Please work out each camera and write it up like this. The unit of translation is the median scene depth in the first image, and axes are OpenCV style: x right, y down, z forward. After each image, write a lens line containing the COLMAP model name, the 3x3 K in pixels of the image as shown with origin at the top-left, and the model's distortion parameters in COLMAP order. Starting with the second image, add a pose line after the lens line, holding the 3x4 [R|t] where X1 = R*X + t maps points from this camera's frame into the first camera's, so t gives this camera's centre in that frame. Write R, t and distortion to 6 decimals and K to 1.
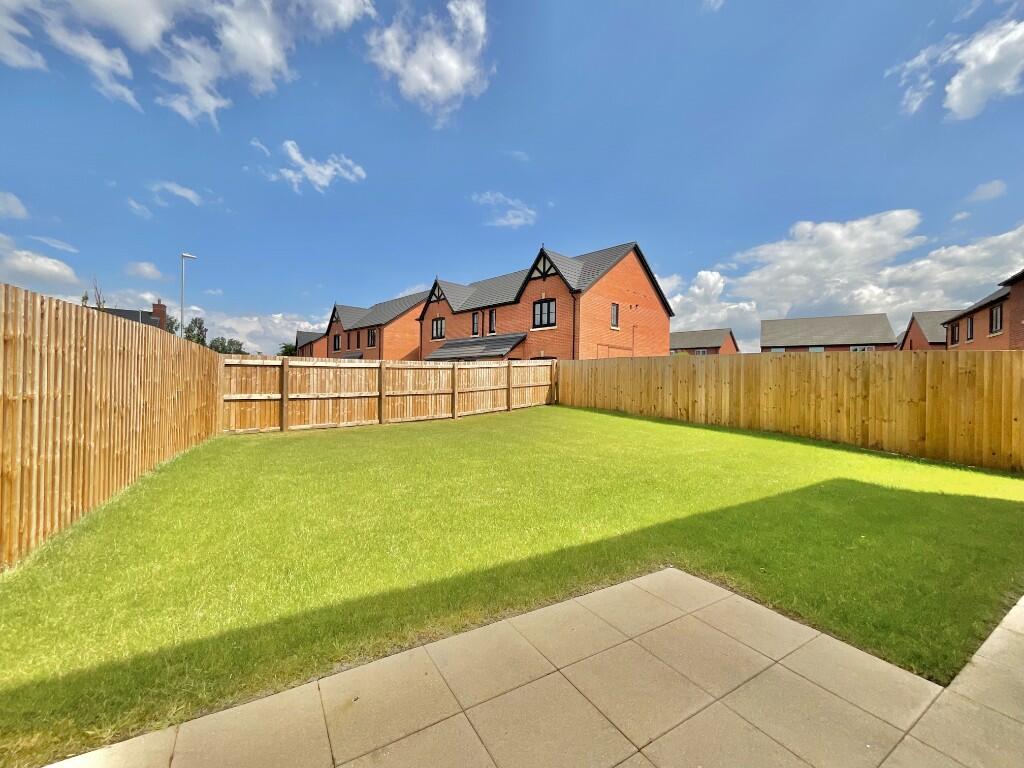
lens RADIAL K [[419.3, 0, 511.3], [0, 419.3, 380.4], [0, 0, 1]] dist [0.007481, -0.000439]
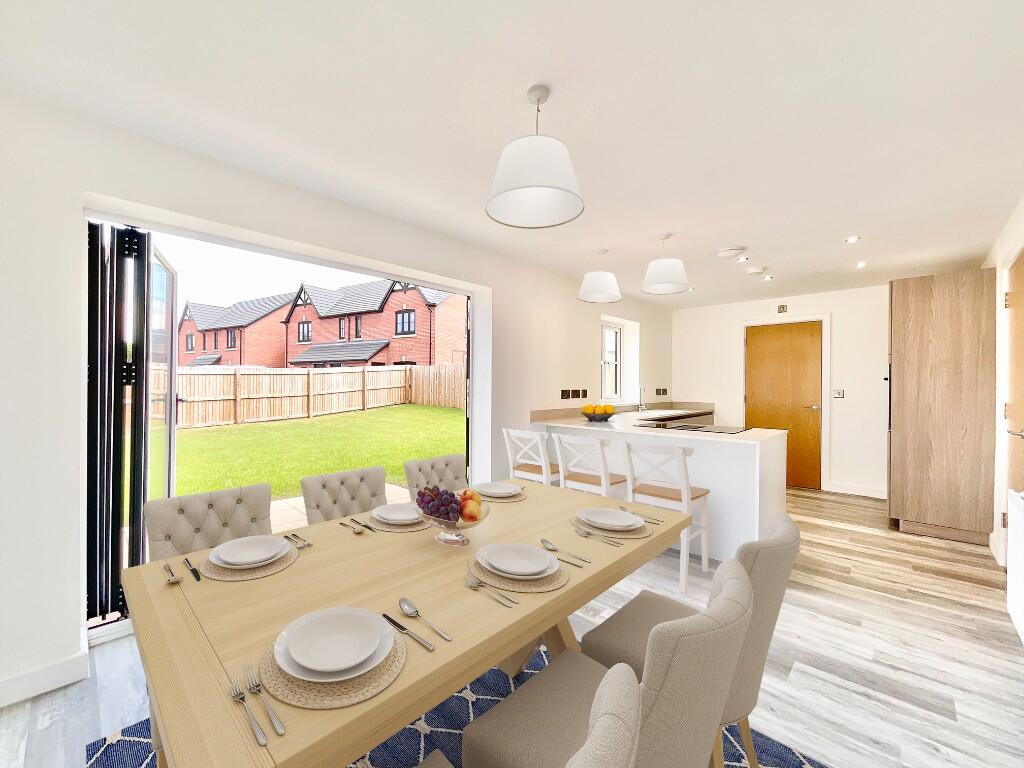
lens RADIAL K [[419.3, 0, 507.6], [0, 419.3, 381.3], [0, 0, 1]] dist [0.007481, -0.000439]
pose [[0.968230, -0.006052, 0.249990, 0.063769], [0.004975, 0.999975, 0.004940, -0.007356], [-0.250013, -0.003540, 0.968236, -0.155689]]
